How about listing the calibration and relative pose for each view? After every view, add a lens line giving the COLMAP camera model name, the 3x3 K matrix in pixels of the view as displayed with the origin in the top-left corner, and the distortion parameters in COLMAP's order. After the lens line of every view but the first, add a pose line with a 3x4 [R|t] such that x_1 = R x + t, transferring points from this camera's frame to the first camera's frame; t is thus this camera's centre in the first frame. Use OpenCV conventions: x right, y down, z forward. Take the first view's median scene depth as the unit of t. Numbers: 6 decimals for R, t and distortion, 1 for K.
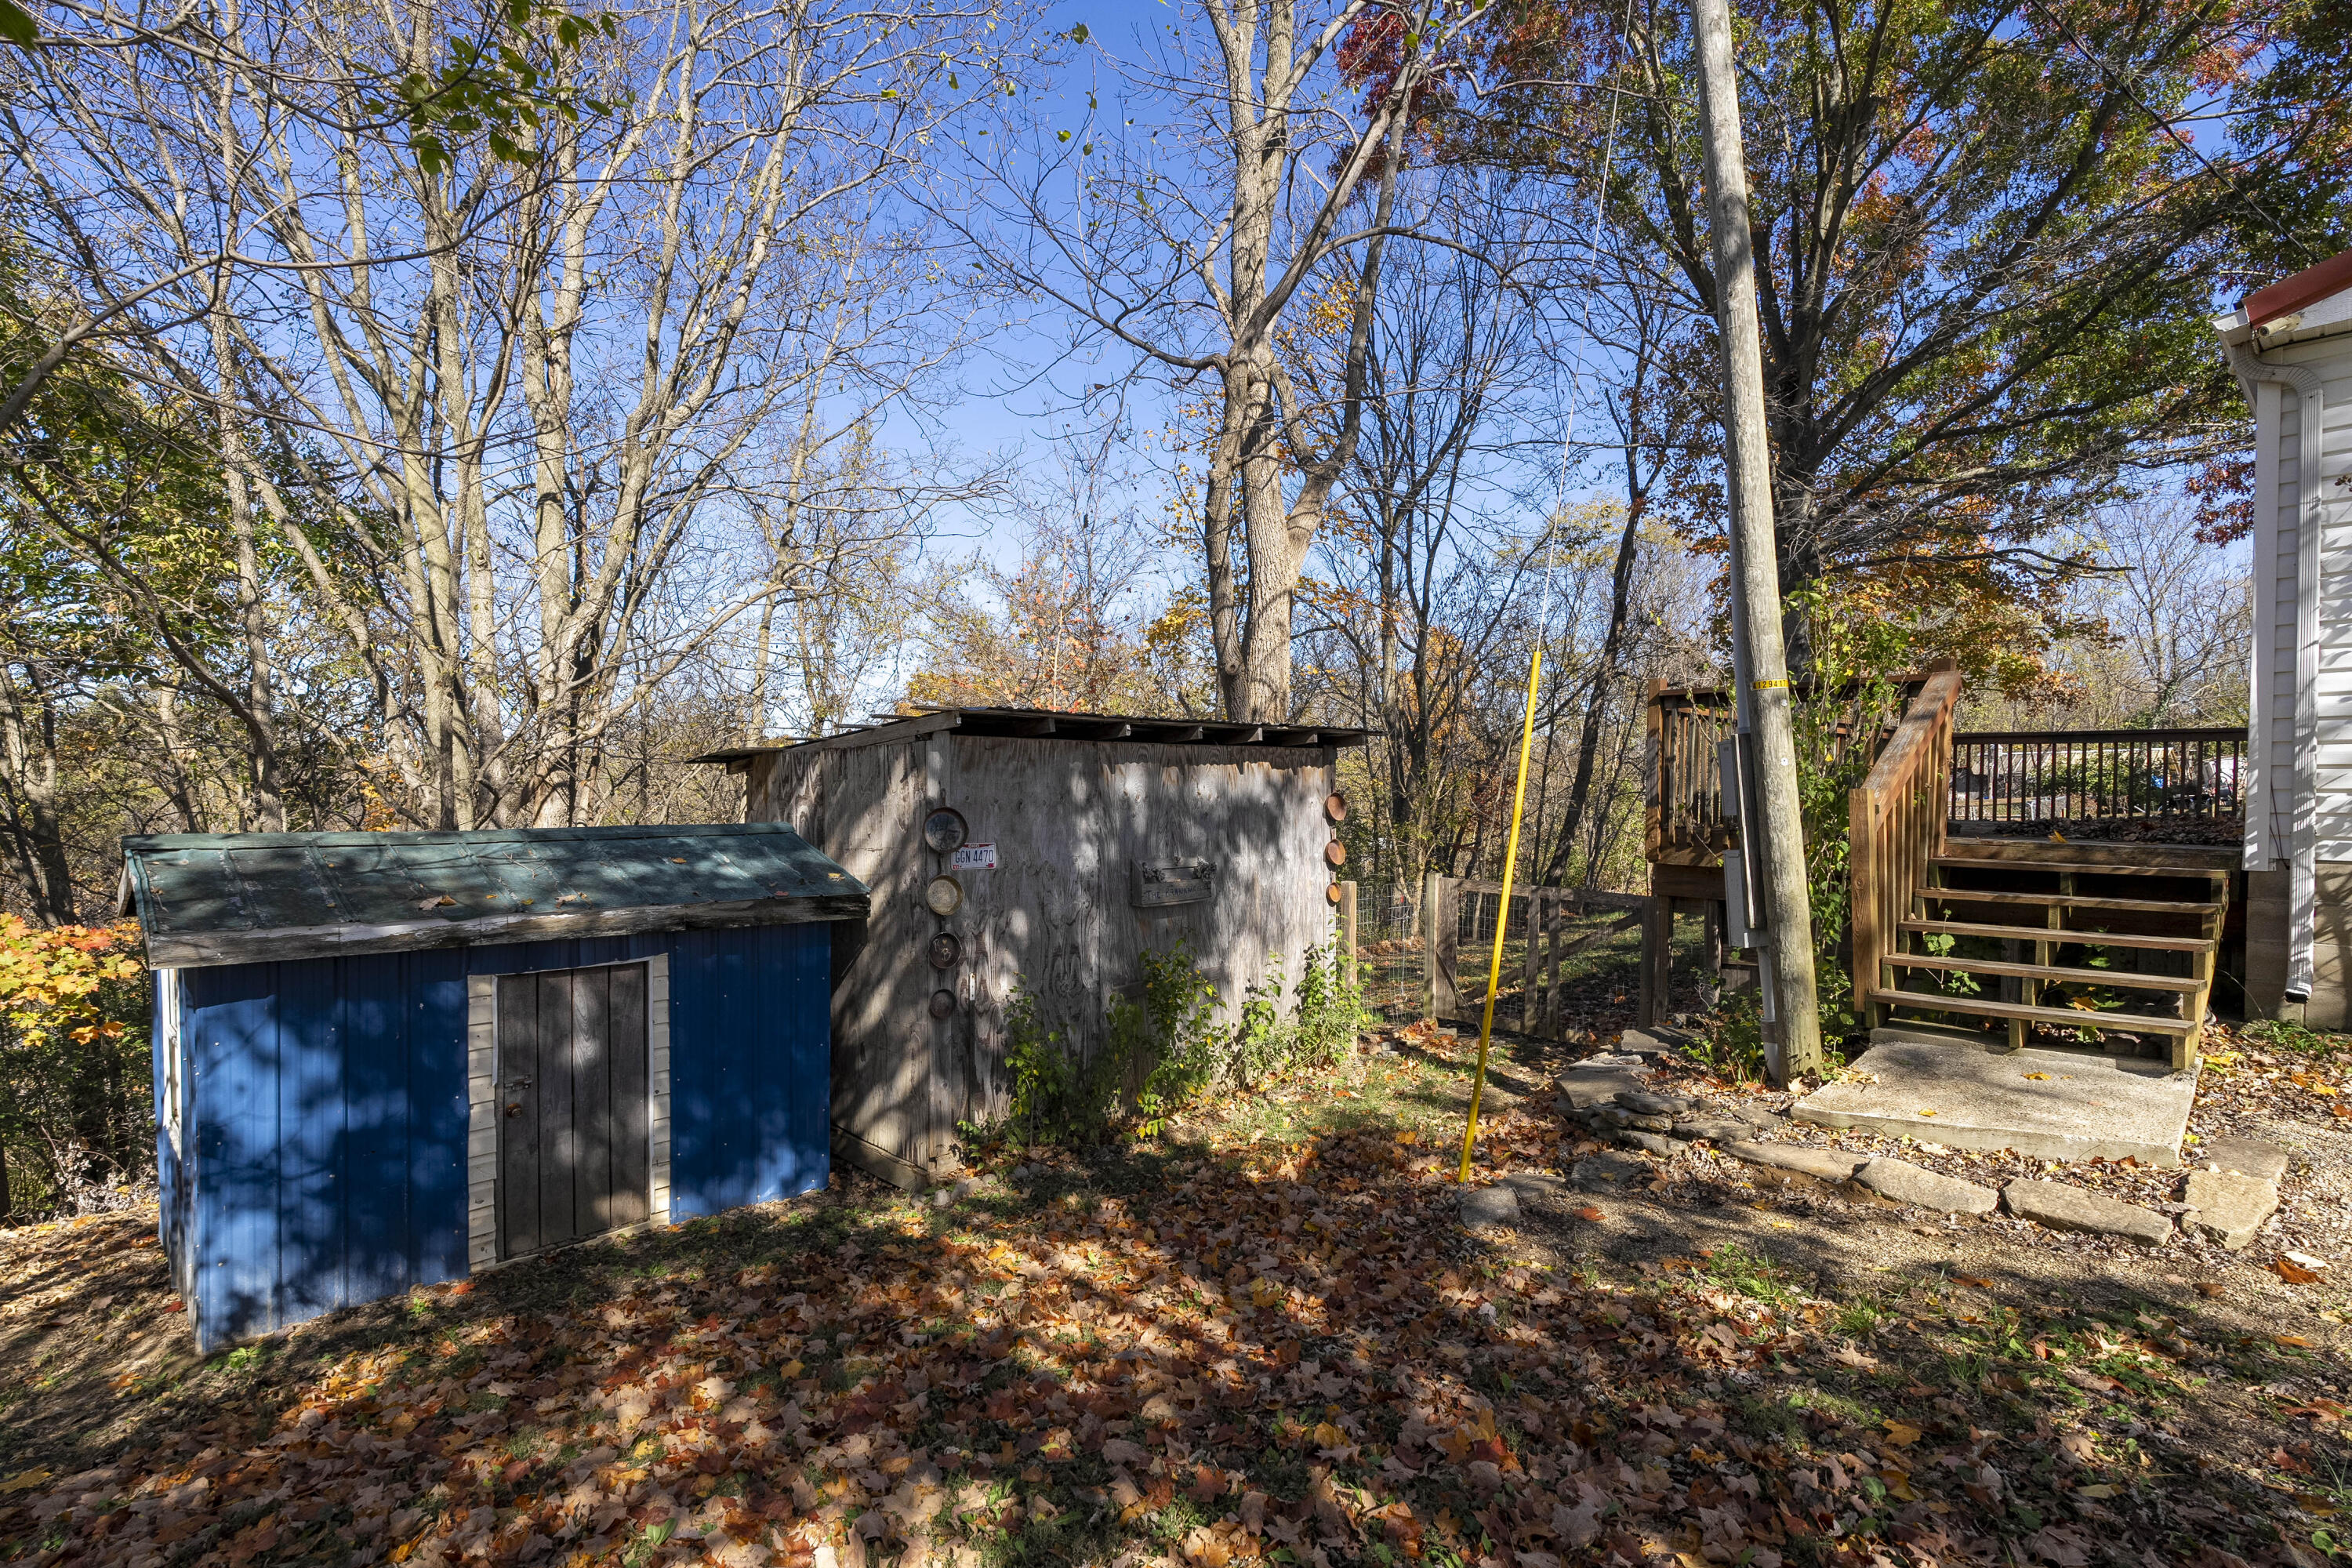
lens RADIAL K [[1021.8, 0, 1196.4], [0, 1021.8, 818.2], [0, 0, 1]] dist [0.001519, -0.001838]
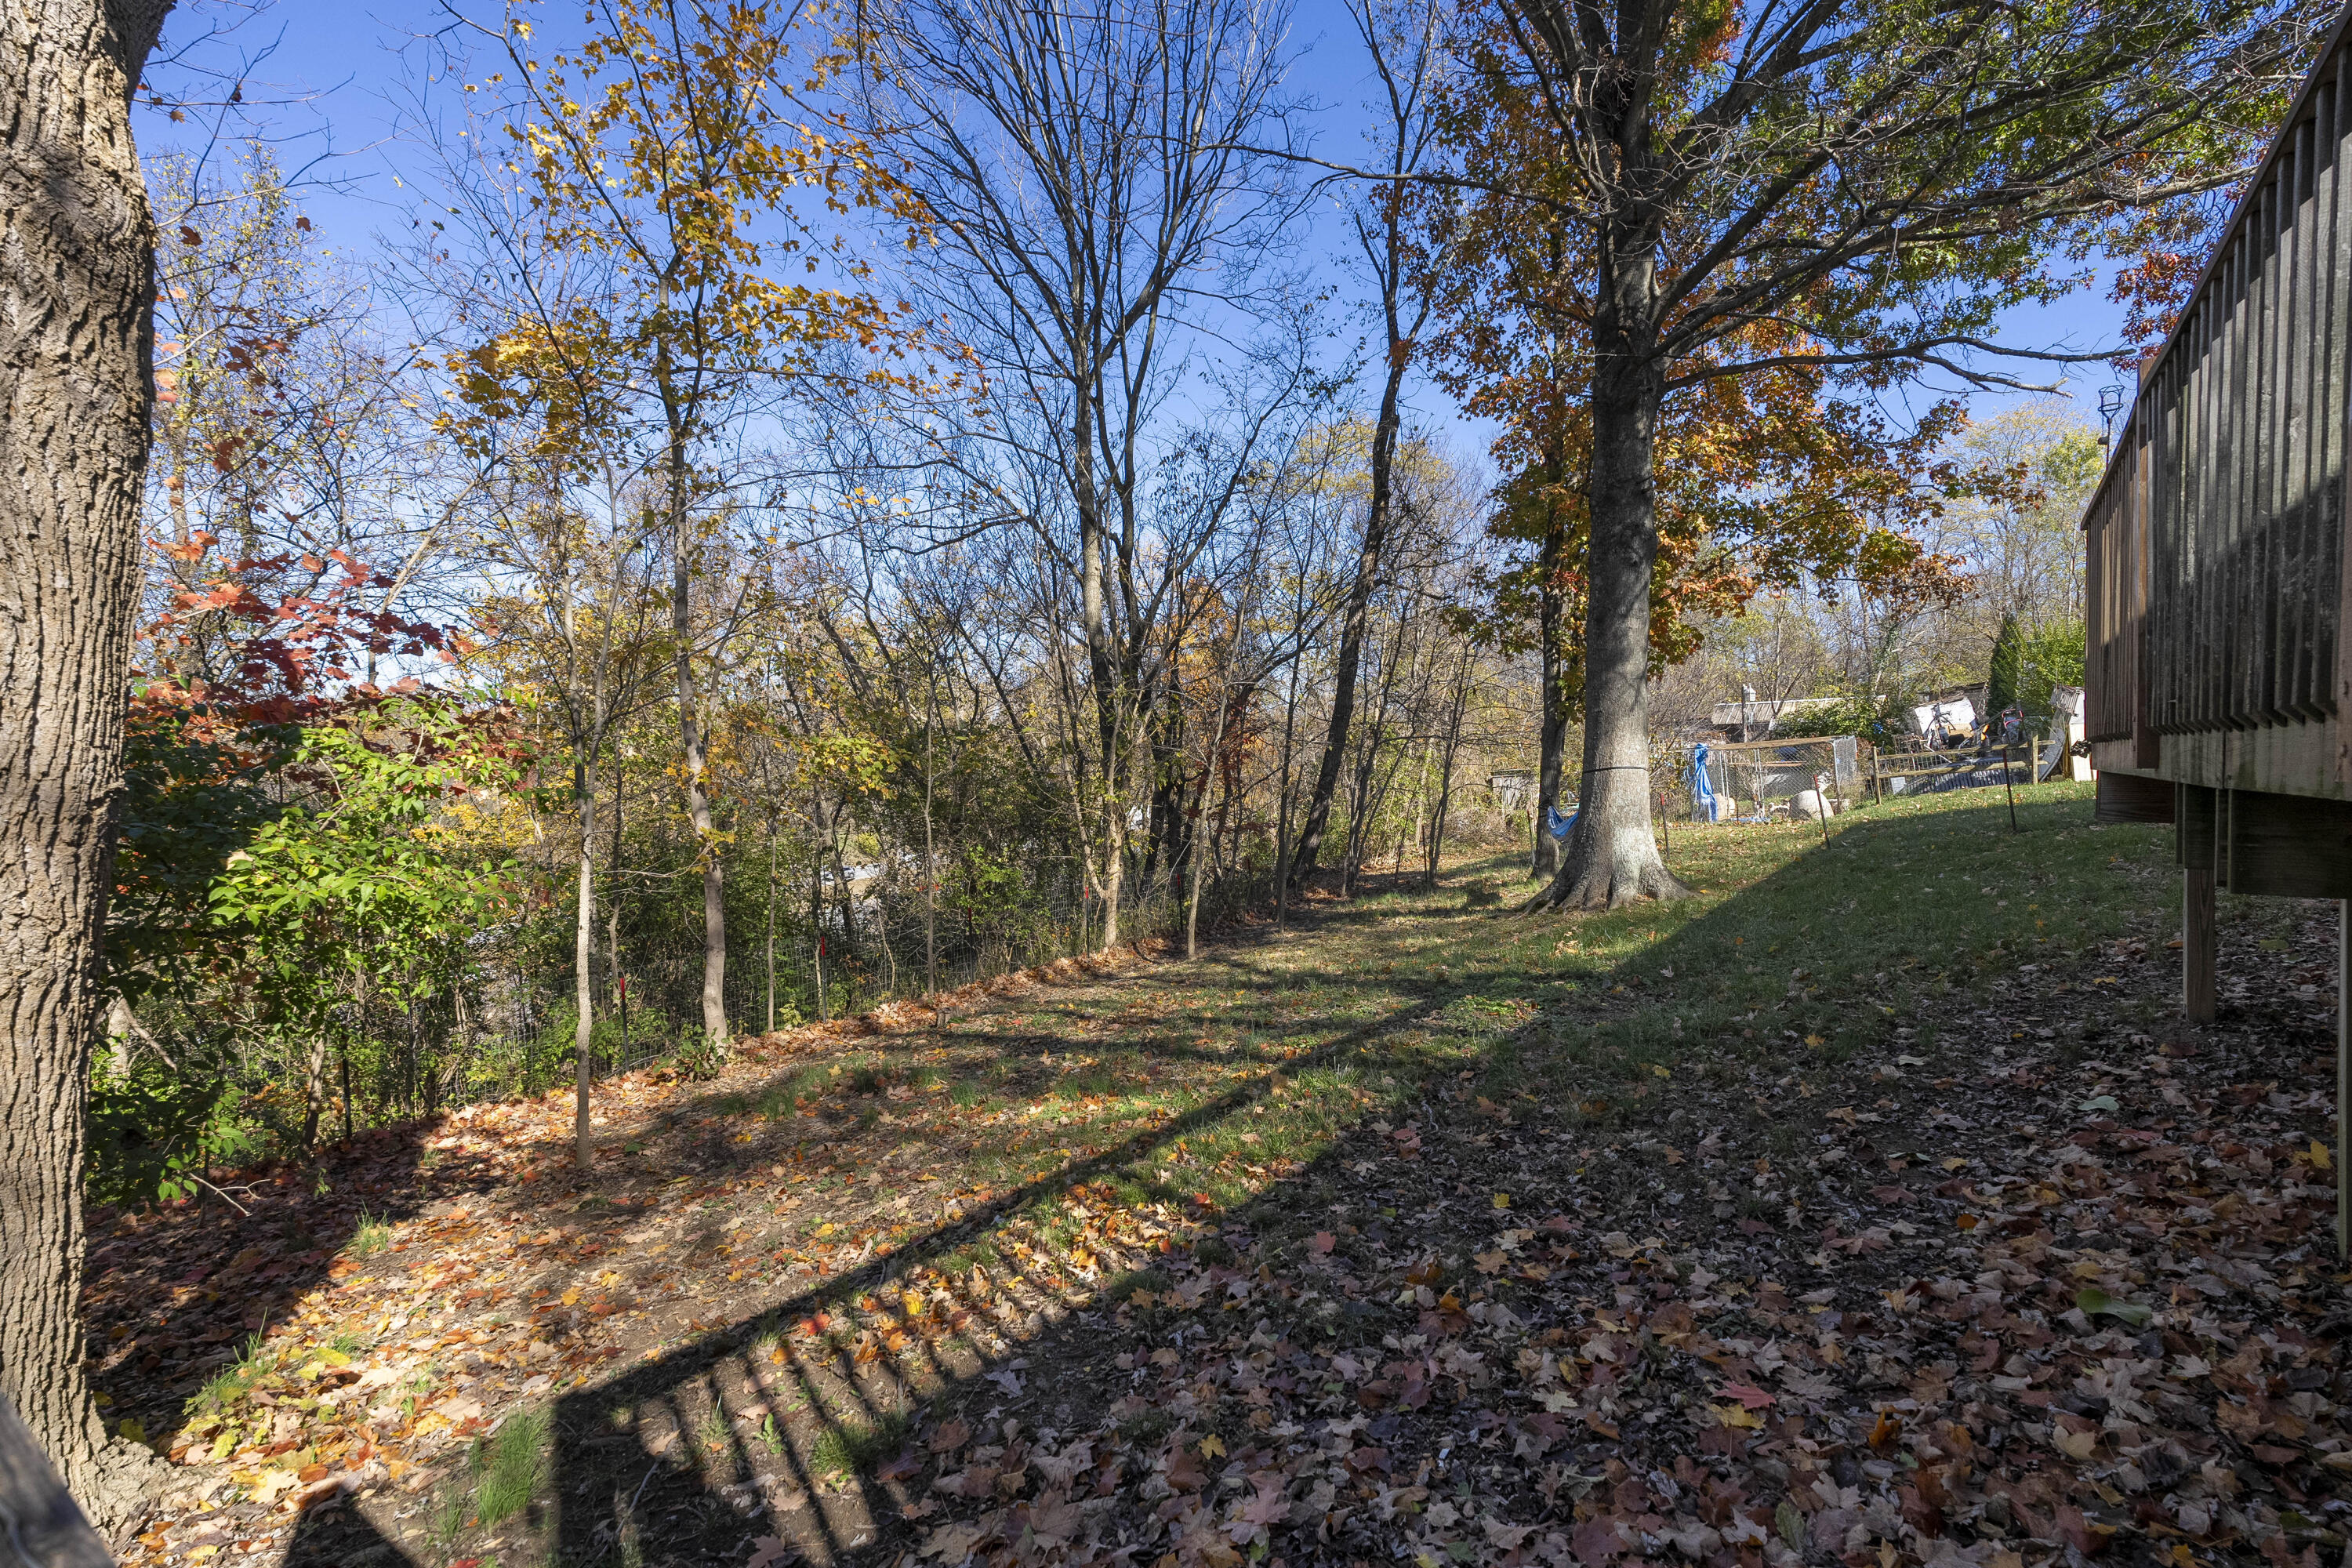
lens RADIAL K [[1021.8, 0, 1182.3], [0, 1021.8, 777.0], [0, 0, 1]] dist [0.001519, -0.001838]
pose [[0.979297, -0.020279, 0.201410, 0.111671], [0.023176, 0.999659, -0.012035, 0.012794], [-0.201097, 0.016454, 0.979433, 0.287567]]
